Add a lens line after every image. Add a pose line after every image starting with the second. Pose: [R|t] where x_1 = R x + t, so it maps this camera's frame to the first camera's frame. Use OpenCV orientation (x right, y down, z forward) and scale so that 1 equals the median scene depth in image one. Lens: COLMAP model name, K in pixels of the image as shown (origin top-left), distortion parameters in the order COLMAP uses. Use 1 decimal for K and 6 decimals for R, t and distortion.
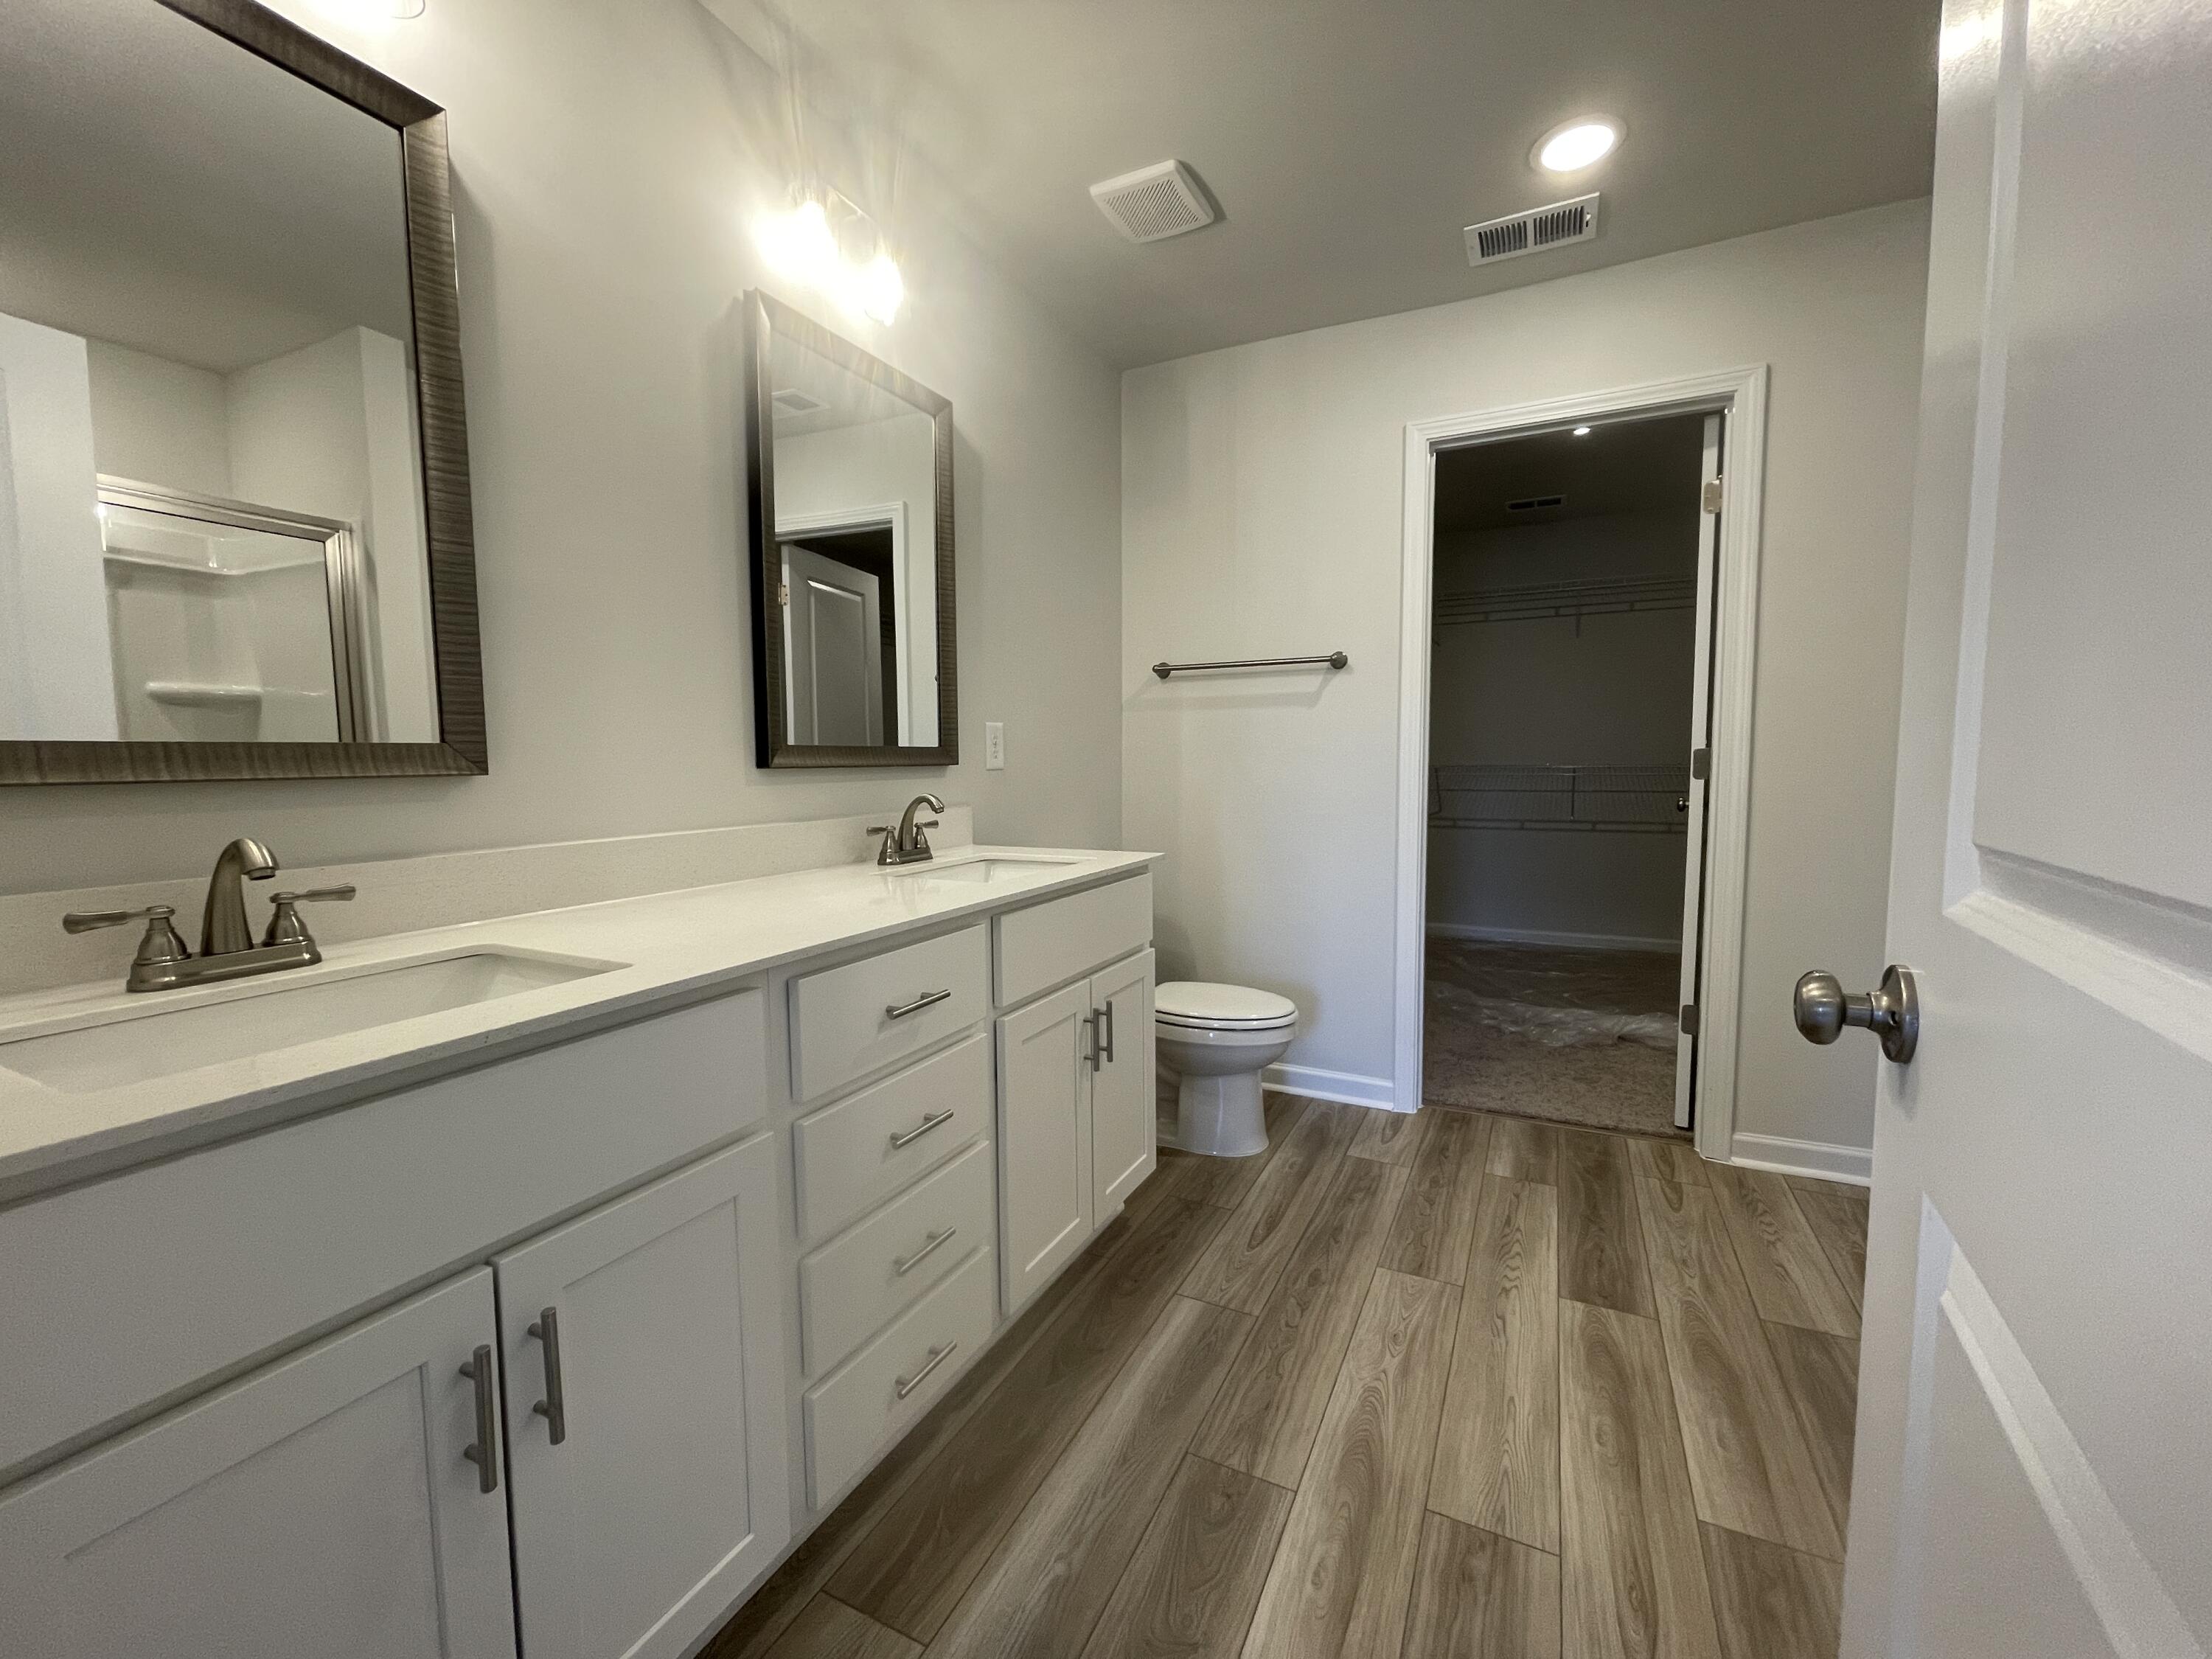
lens RADIAL K [[894.0, 0, 1102.8], [0, 894.0, 836.1], [0, 0, 1]] dist [0.000077, -0.001815]
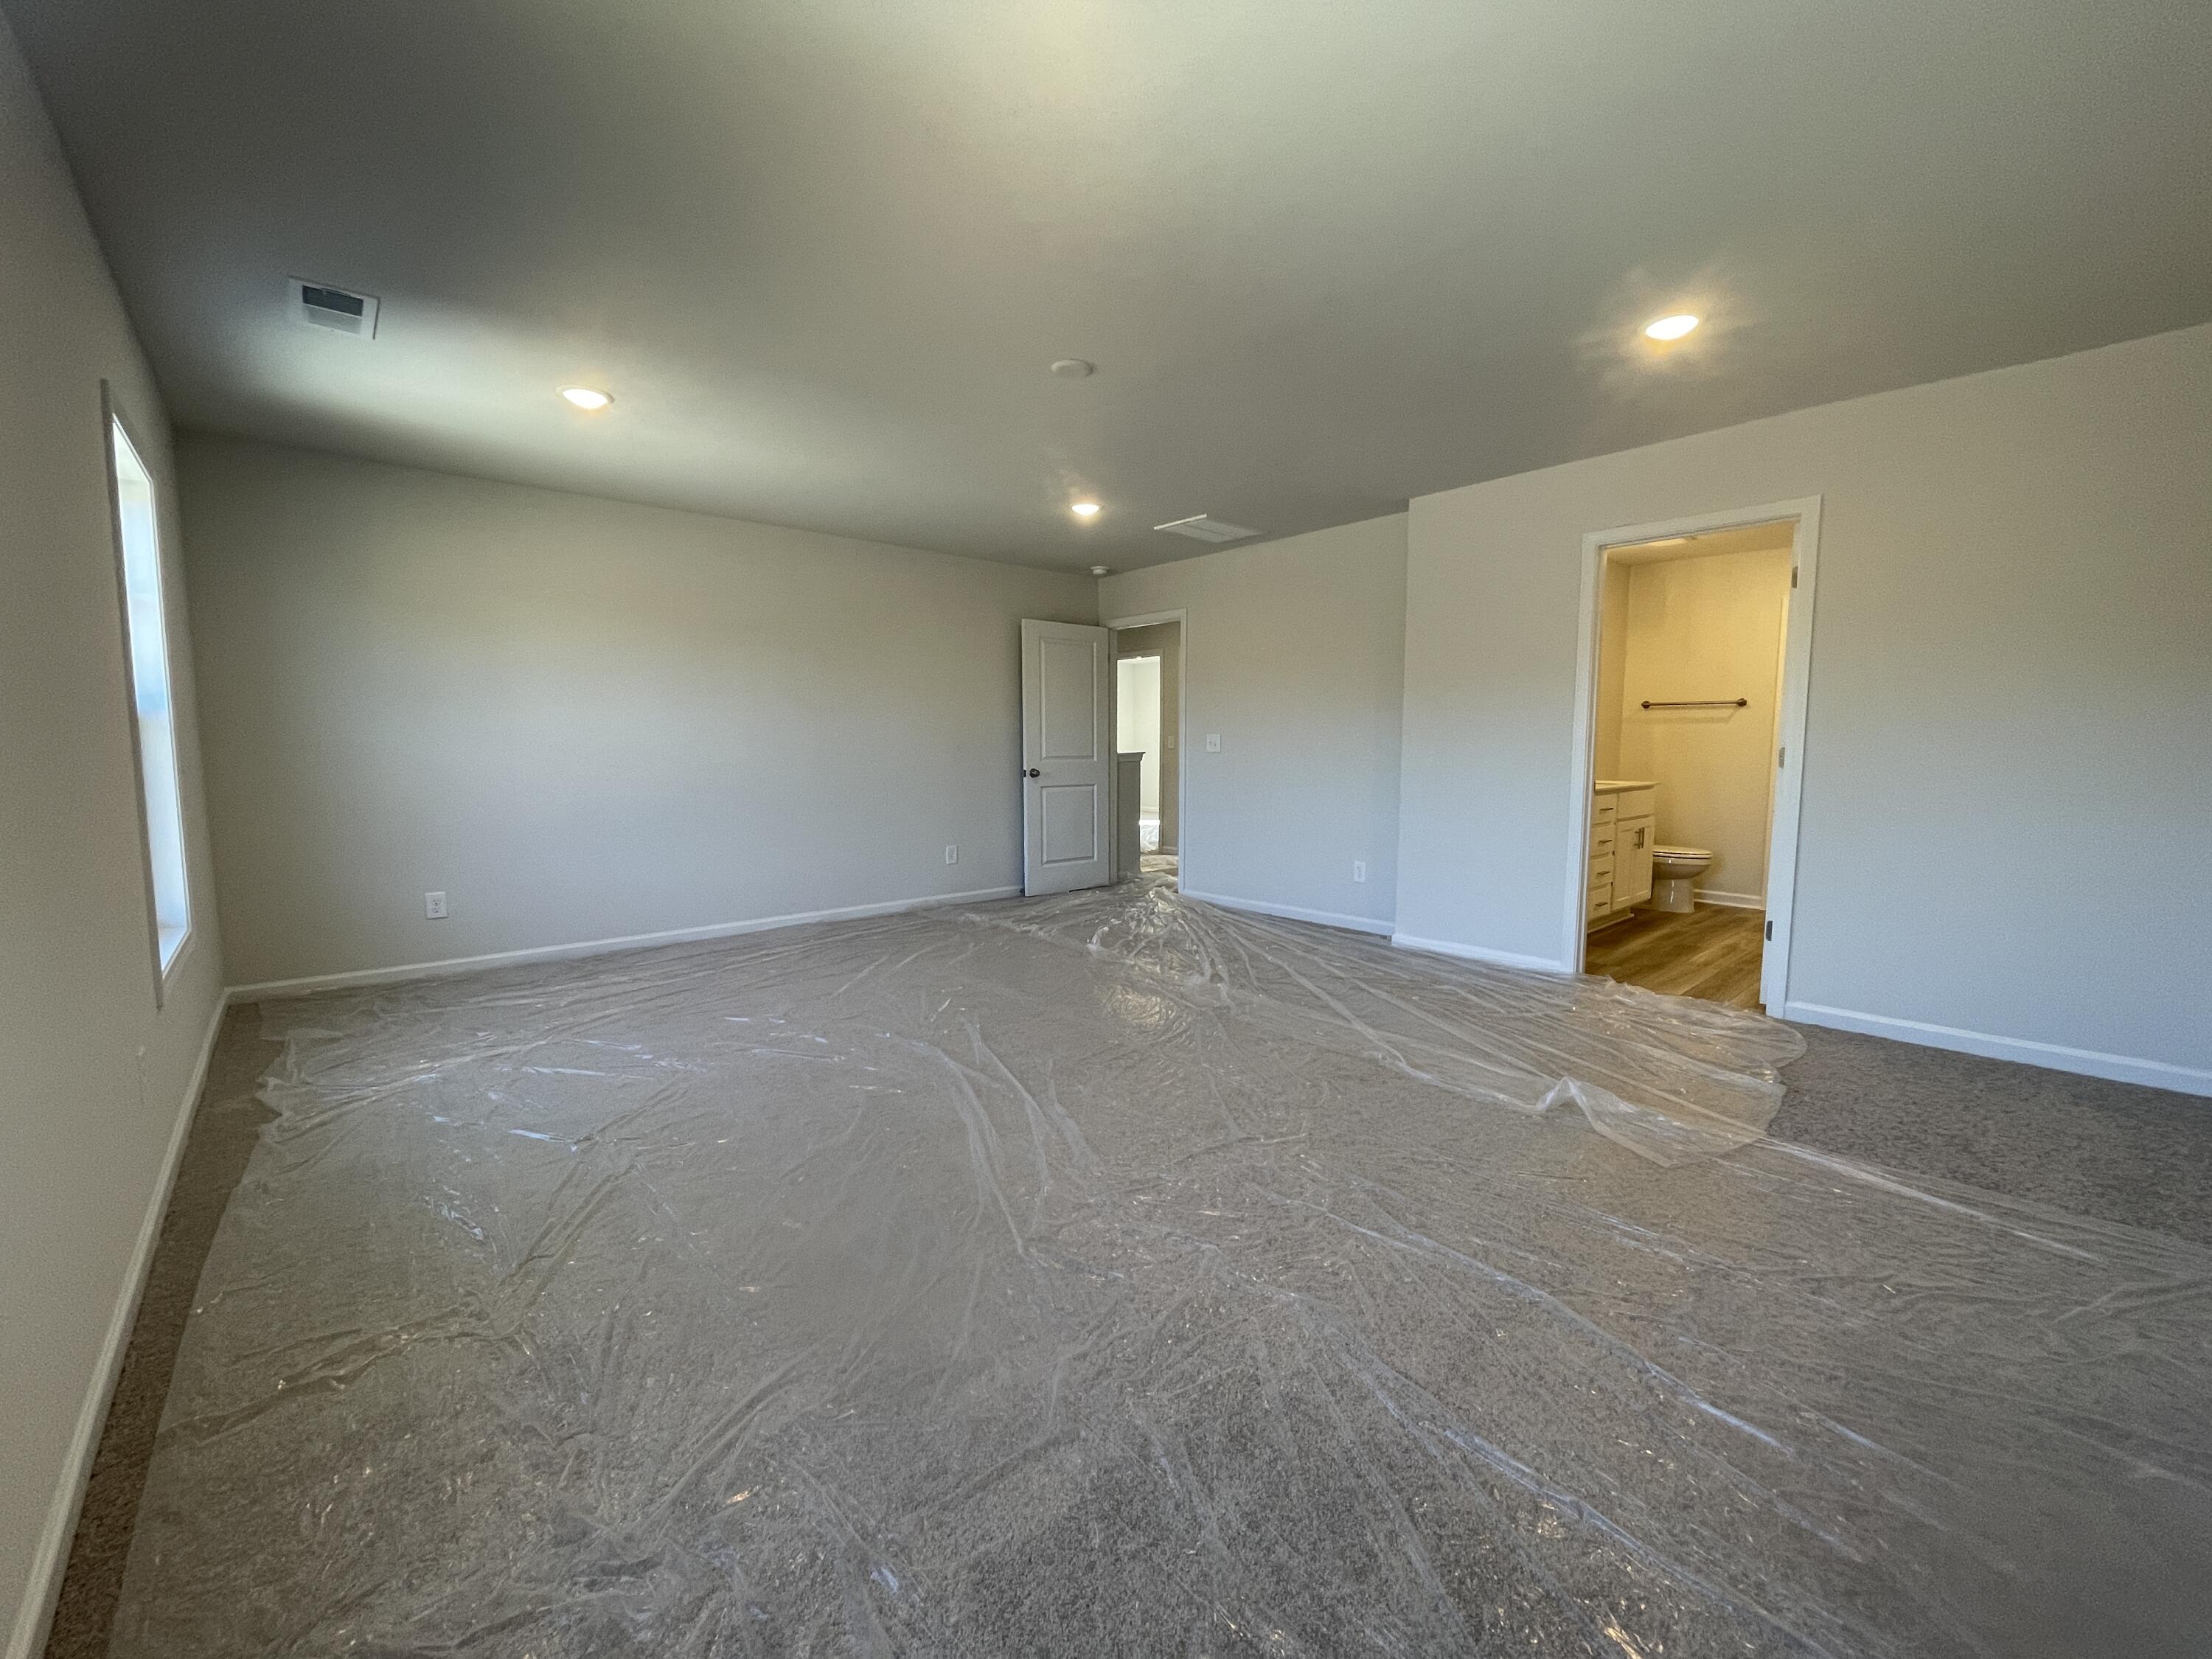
lens RADIAL K [[894.0, 0, 1107.8], [0, 894.0, 827.0], [0, 0, 1]] dist [0.000077, -0.001815]
pose [[0.937673, 0.042666, -0.344890, -0.431396], [-0.041934, 0.999074, 0.009586, 0.156519], [0.344980, 0.005474, 0.938594, -1.614610]]
